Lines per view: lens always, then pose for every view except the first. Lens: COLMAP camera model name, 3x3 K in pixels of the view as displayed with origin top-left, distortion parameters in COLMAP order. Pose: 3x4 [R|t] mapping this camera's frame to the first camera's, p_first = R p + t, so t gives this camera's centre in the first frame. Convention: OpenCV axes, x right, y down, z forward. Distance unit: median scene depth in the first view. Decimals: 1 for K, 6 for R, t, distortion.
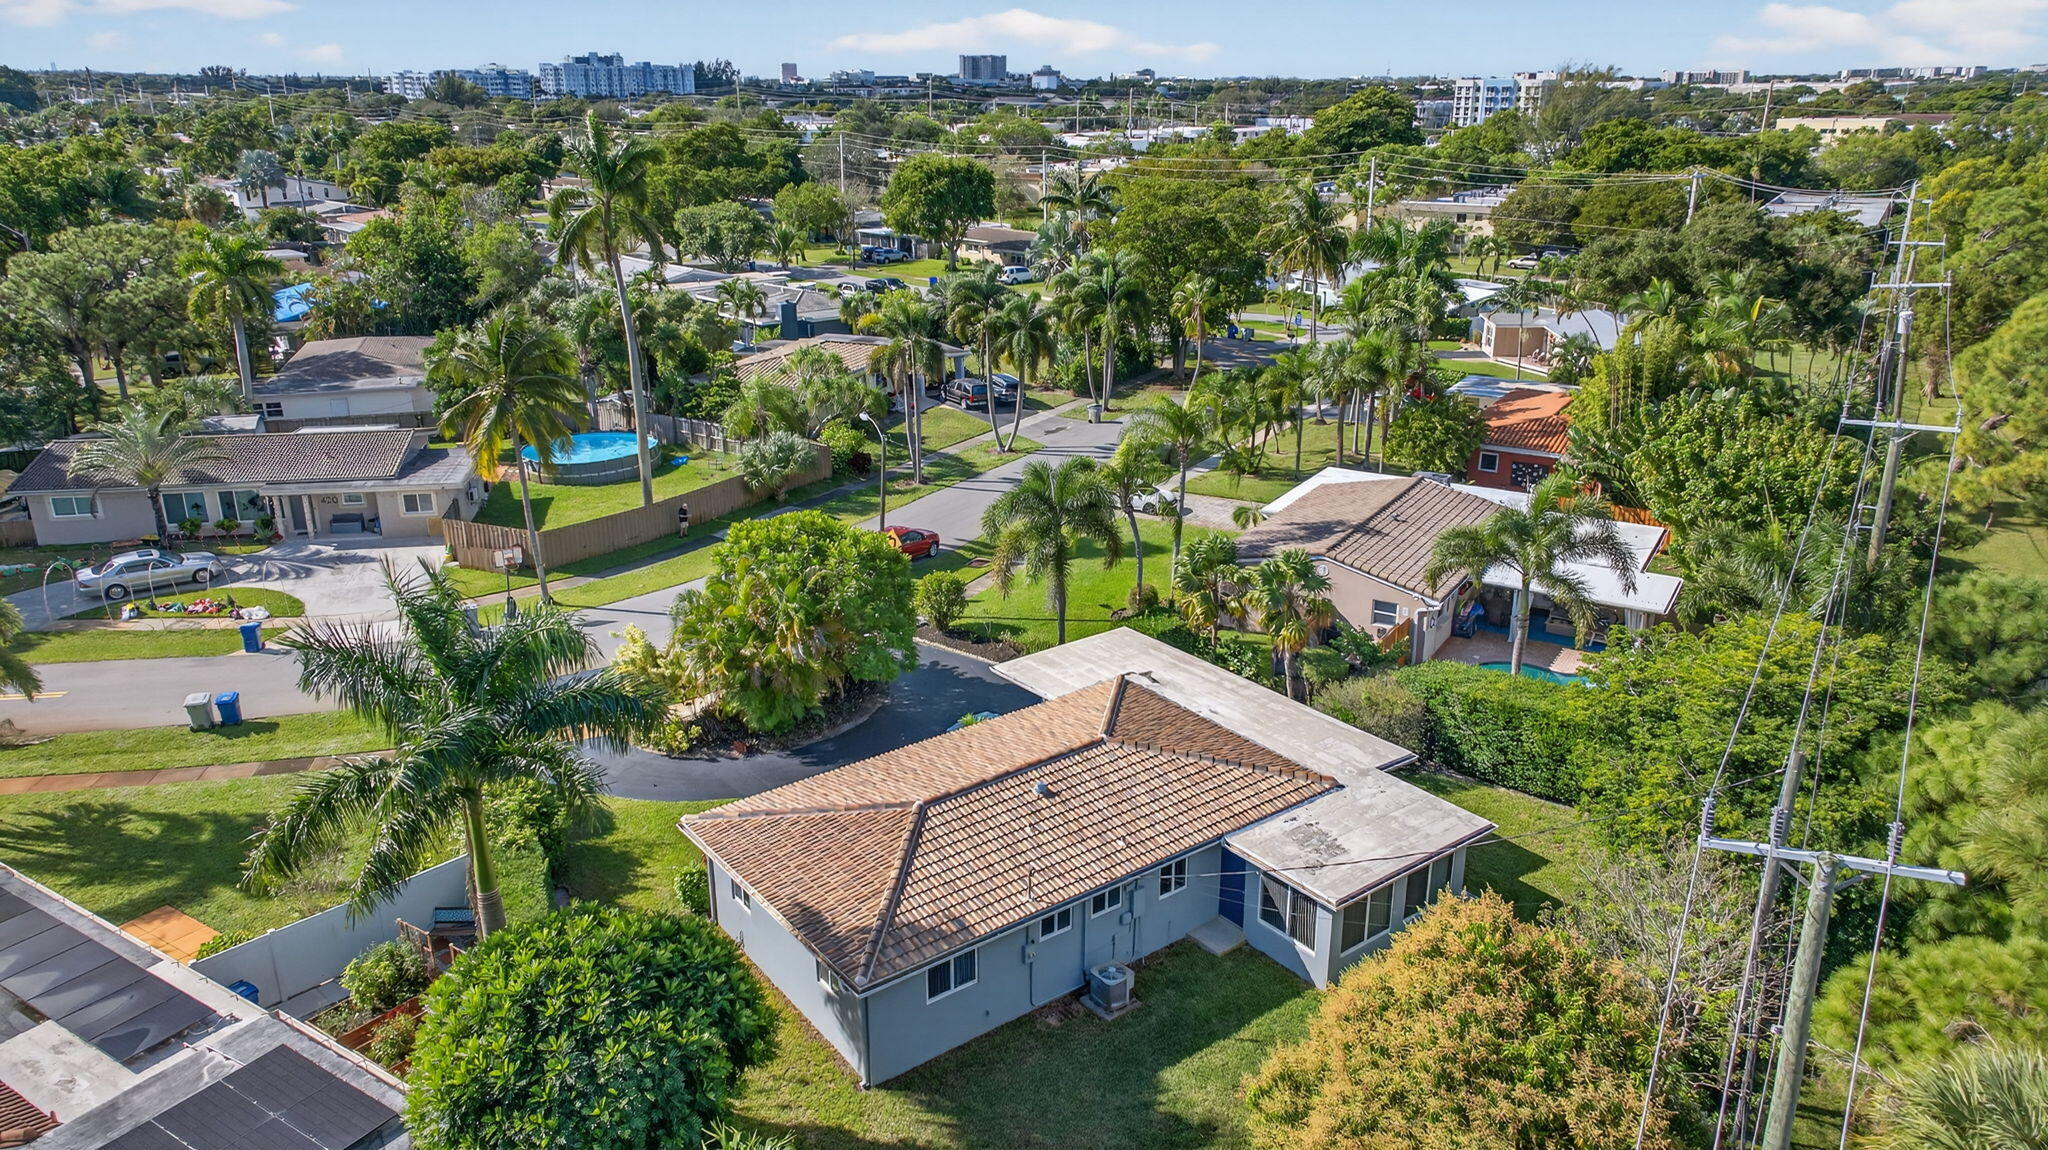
lens RADIAL K [[1390.9, 0, 1024.0], [0, 1390.9, 575.0], [0, 0, 1]] dist [0.036326, 0.003626]
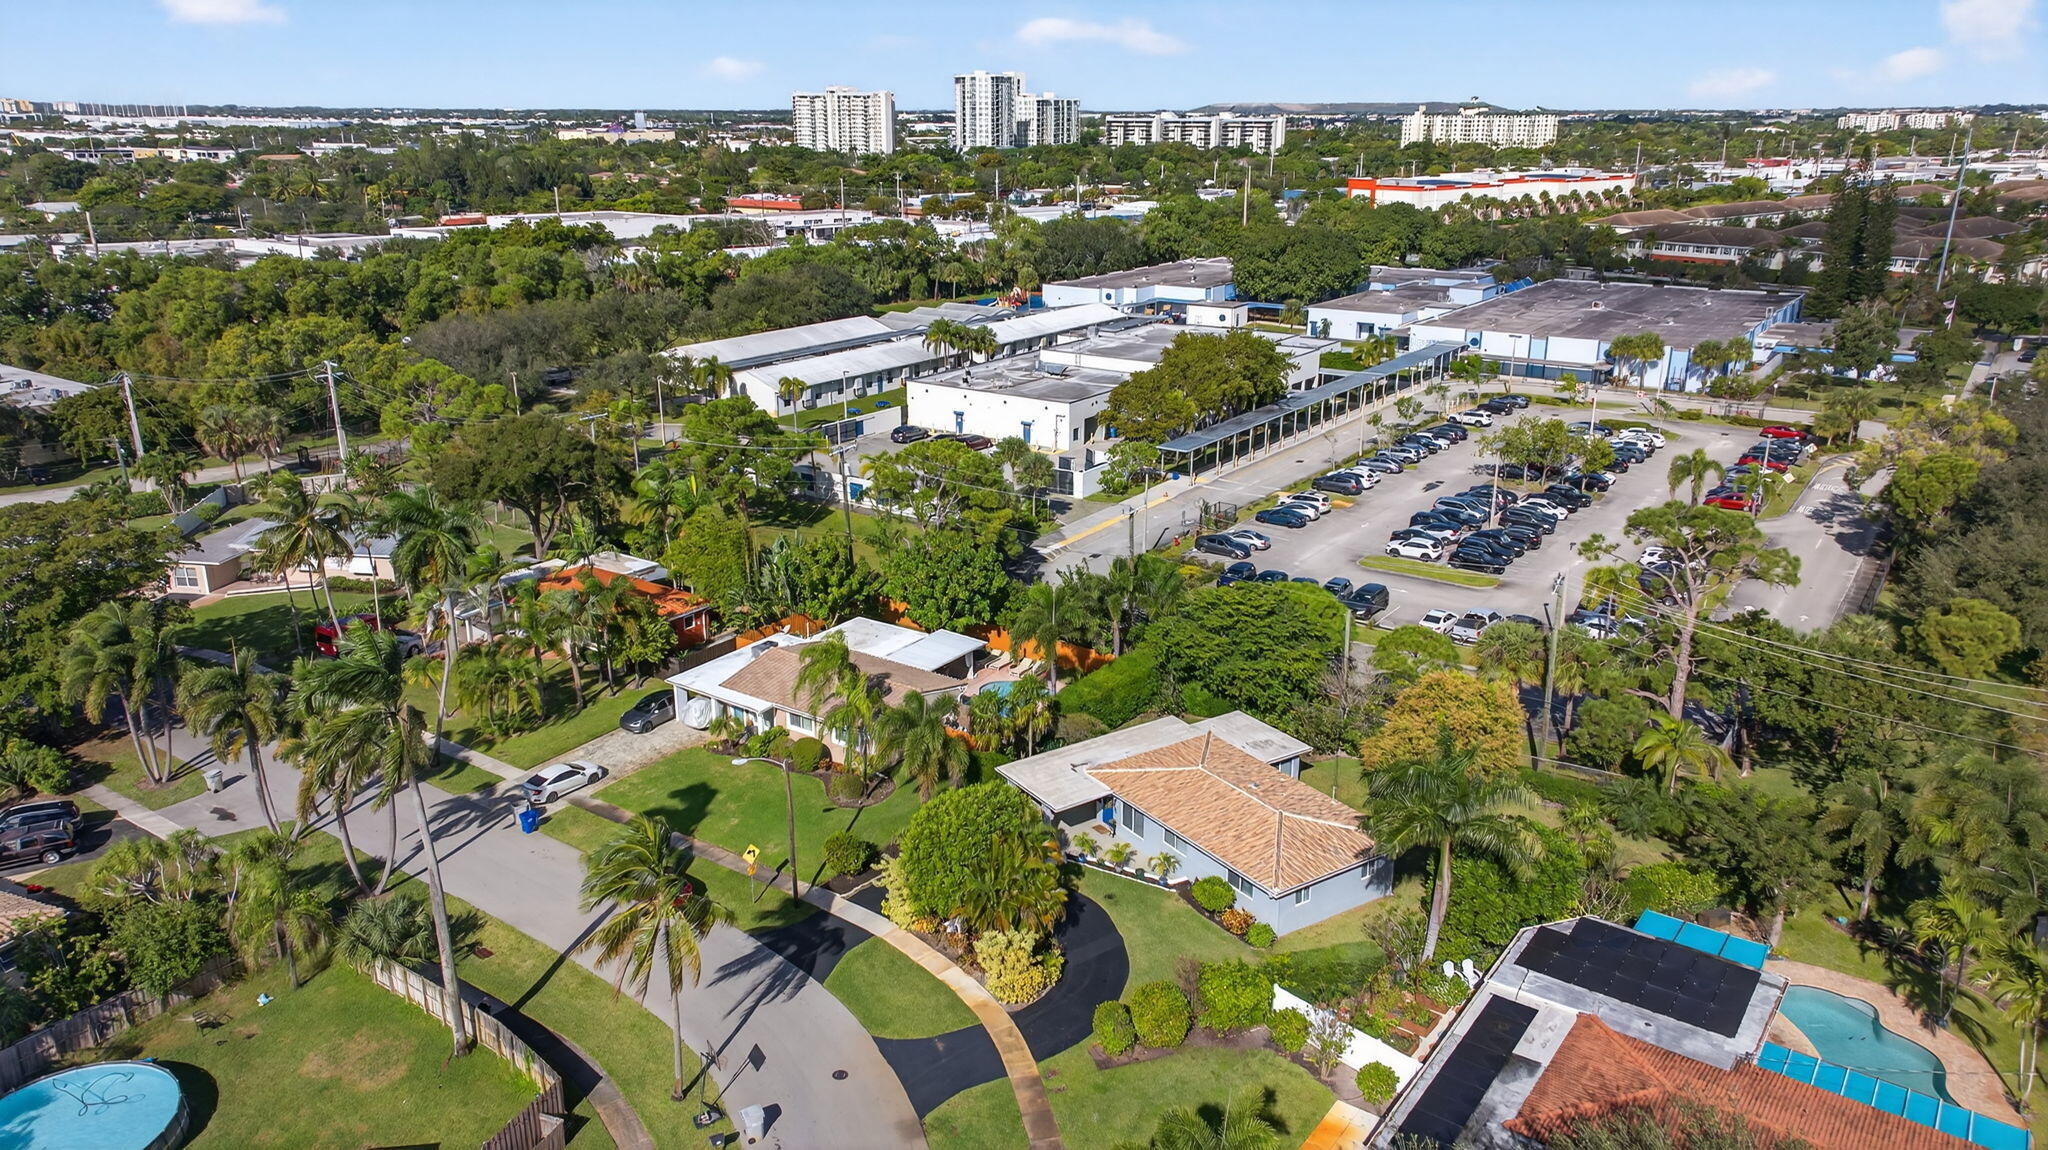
lens RADIAL K [[1390.9, 0, 1024.0], [0, 1390.9, 575.0], [0, 0, 1]] dist [0.036326, 0.003626]
pose [[0.047920, -0.299652, 0.952844, -1.213626], [0.328672, 0.905548, 0.268249, -0.510354], [-0.943228, 0.300318, 0.141882, 0.625833]]
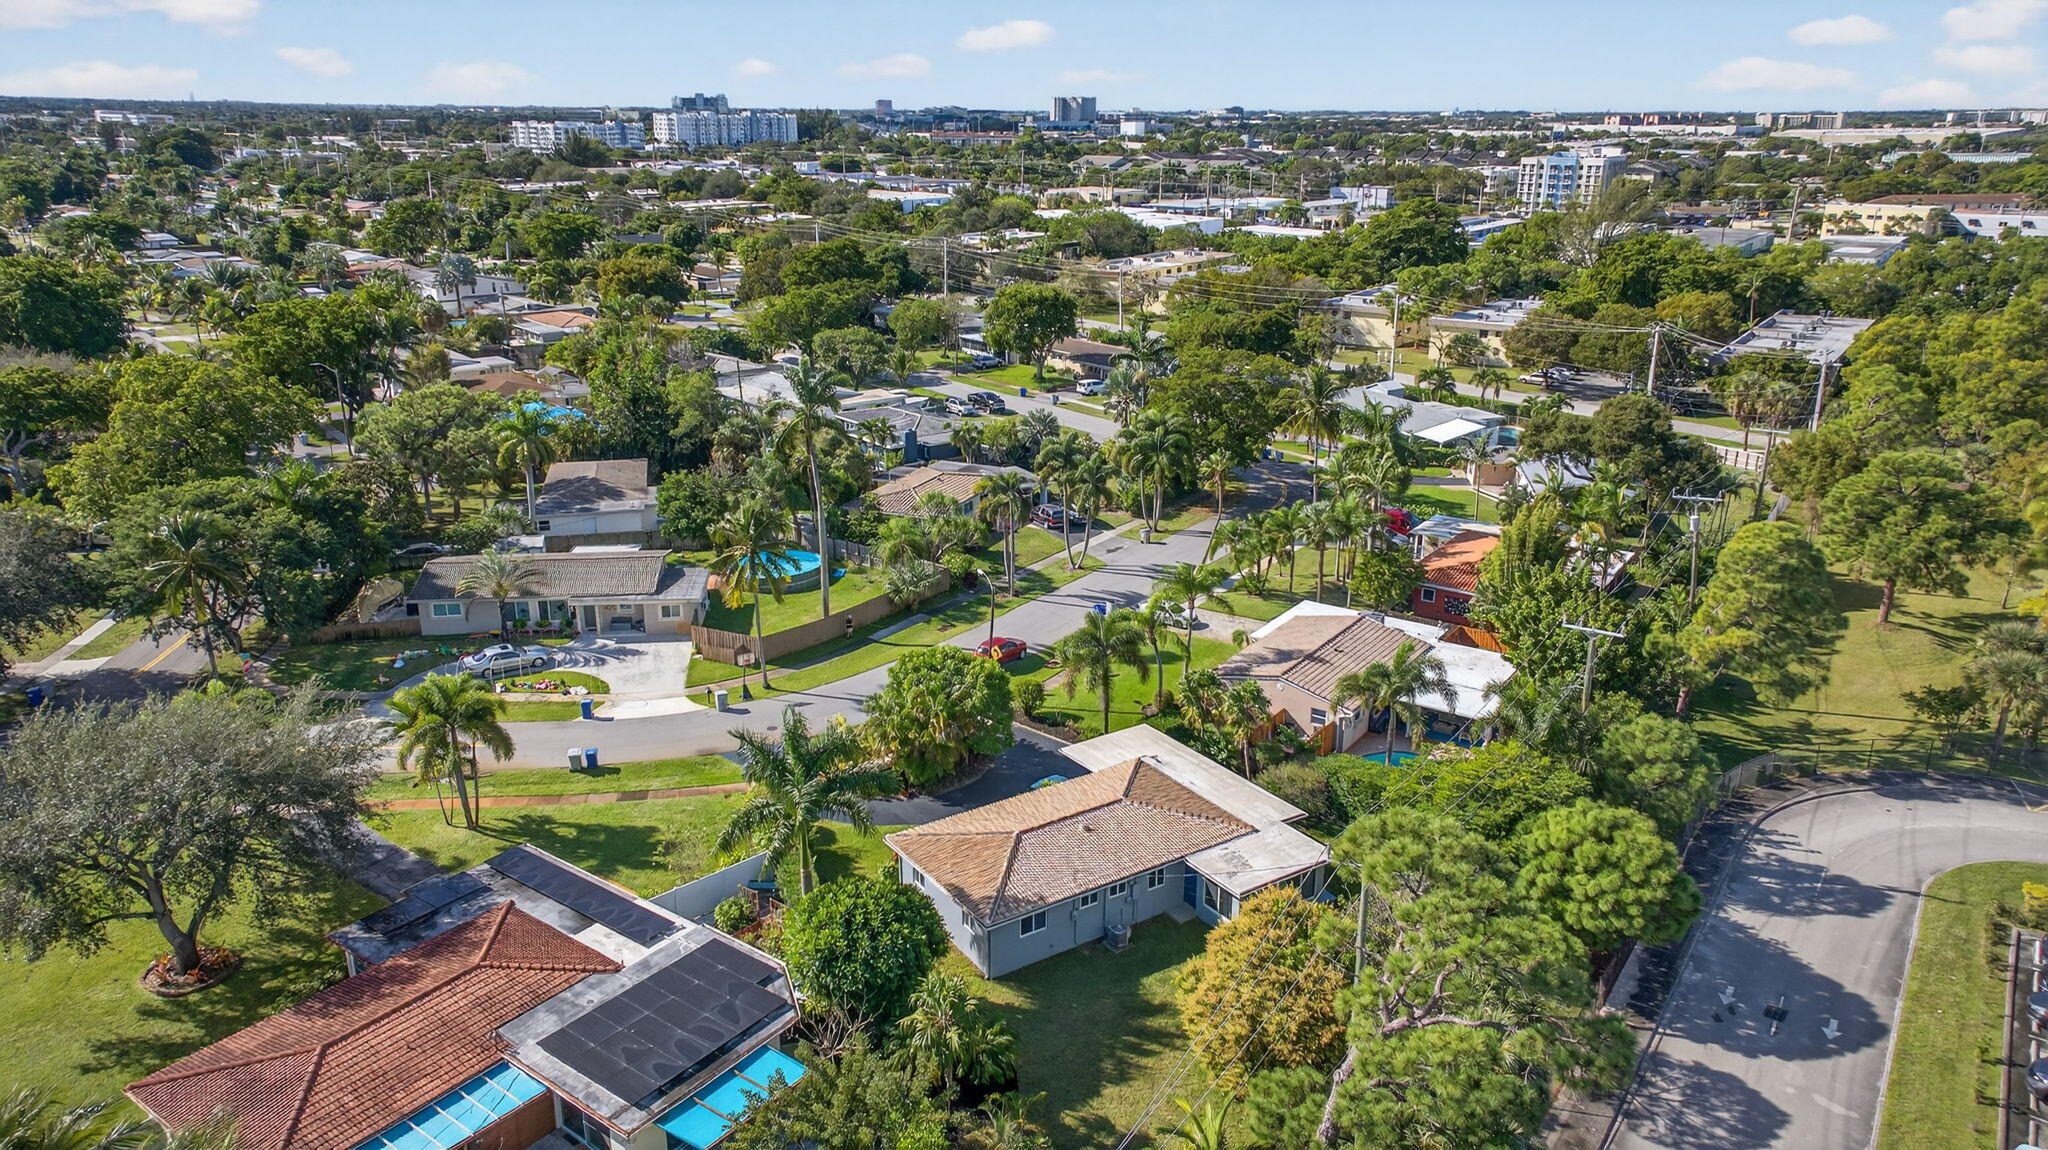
lens RADIAL K [[1373.1, 0, 1061.4], [0, 1373.1, 595.3], [0, 0, 1]] dist [0.048888, 0.000395]
pose [[0.999183, 0.029743, -0.027344, 0.014405], [-0.029896, 0.999540, -0.005185, -0.088899], [0.027177, 0.005998, 0.999613, -0.511252]]
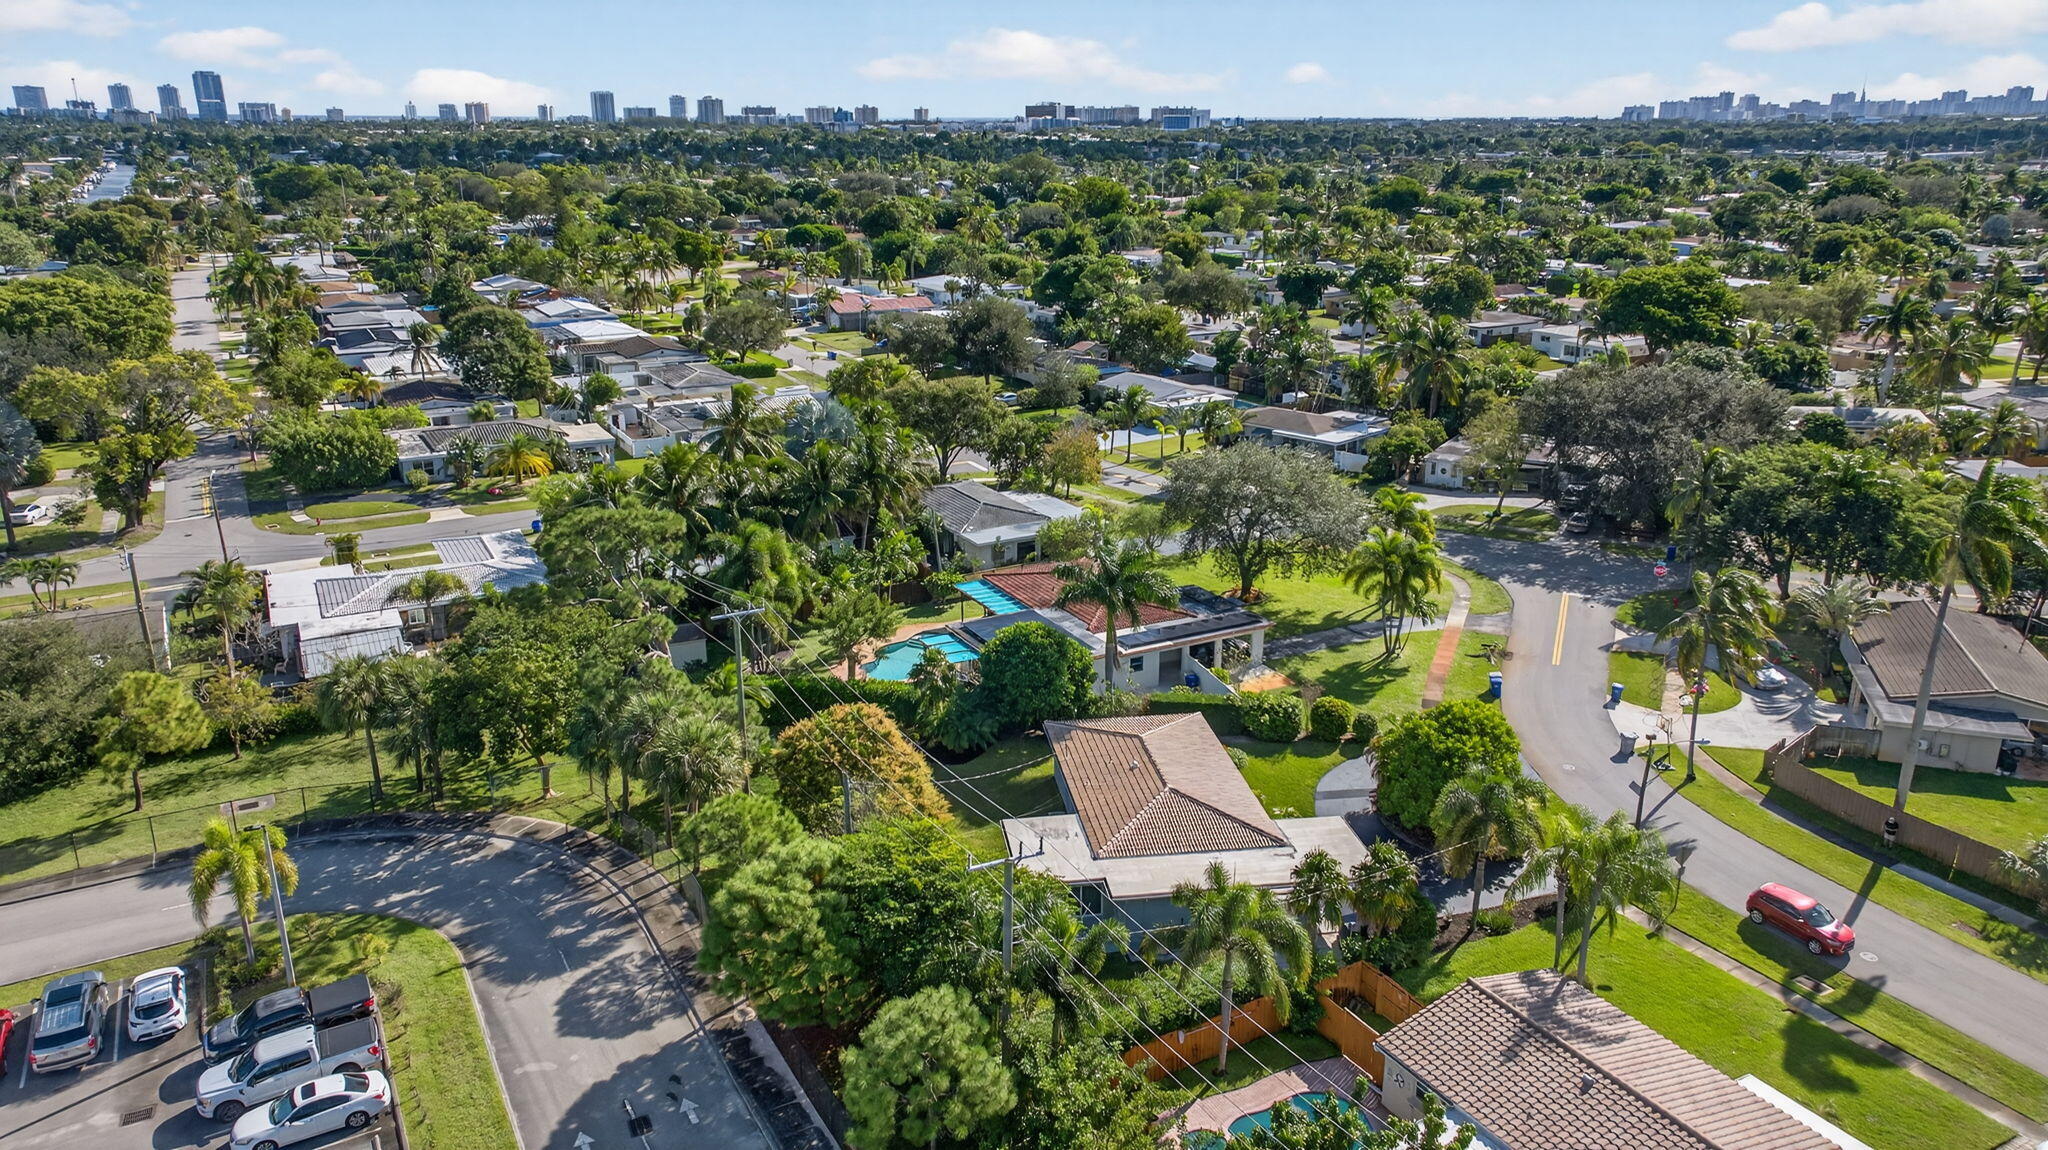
lens RADIAL K [[1390.9, 0, 1024.0], [0, 1390.9, 575.0], [0, 0, 1]] dist [0.036326, 0.003626]
pose [[-0.470133, 0.281556, -0.836482, 1.101717], [-0.290304, 0.845686, 0.447815, -0.604217], [0.833486, 0.453367, -0.315848, 0.914763]]
